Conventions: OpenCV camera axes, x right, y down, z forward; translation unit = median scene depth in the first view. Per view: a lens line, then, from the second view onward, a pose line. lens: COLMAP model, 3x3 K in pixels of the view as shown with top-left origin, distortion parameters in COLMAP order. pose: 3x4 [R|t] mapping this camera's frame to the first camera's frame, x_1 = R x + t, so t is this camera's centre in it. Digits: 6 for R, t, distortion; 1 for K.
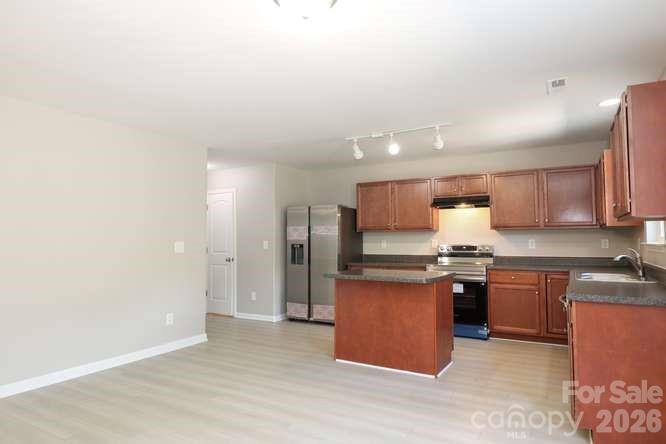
lens RADIAL K [[413.9, 0, 333.0], [0, 413.9, 222.0], [0, 0, 1]] dist [-0.002446, -0.000380]
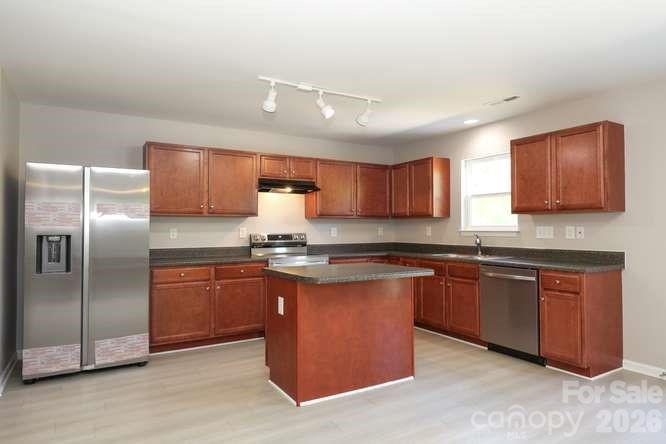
lens RADIAL K [[413.9, 0, 333.0], [0, 413.9, 222.0], [0, 0, 1]] dist [-0.002446, -0.000380]
pose [[0.475813, 0.017132, 0.879379, -0.423915], [-0.037999, 0.999277, 0.001093, 0.025015], [-0.878725, -0.033935, 0.476120, 0.480669]]
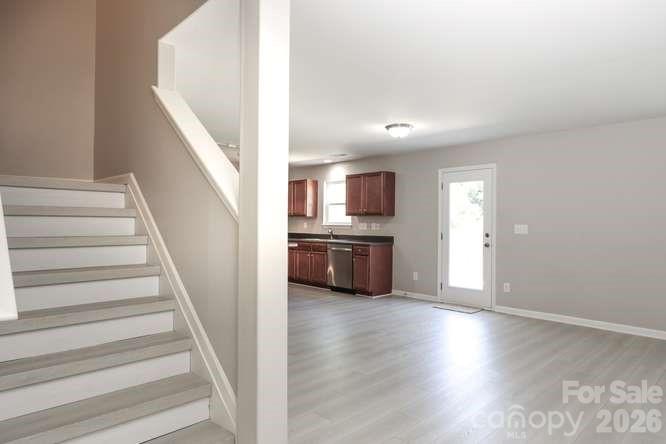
lens RADIAL K [[413.9, 0, 333.0], [0, 413.9, 222.0], [0, 0, 1]] dist [-0.002446, -0.000380]
pose [[0.255880, 0.010910, 0.966647, -0.922100], [-0.052708, 0.998606, 0.002681, 0.017696], [-0.965271, -0.051636, 0.256099, 0.251041]]
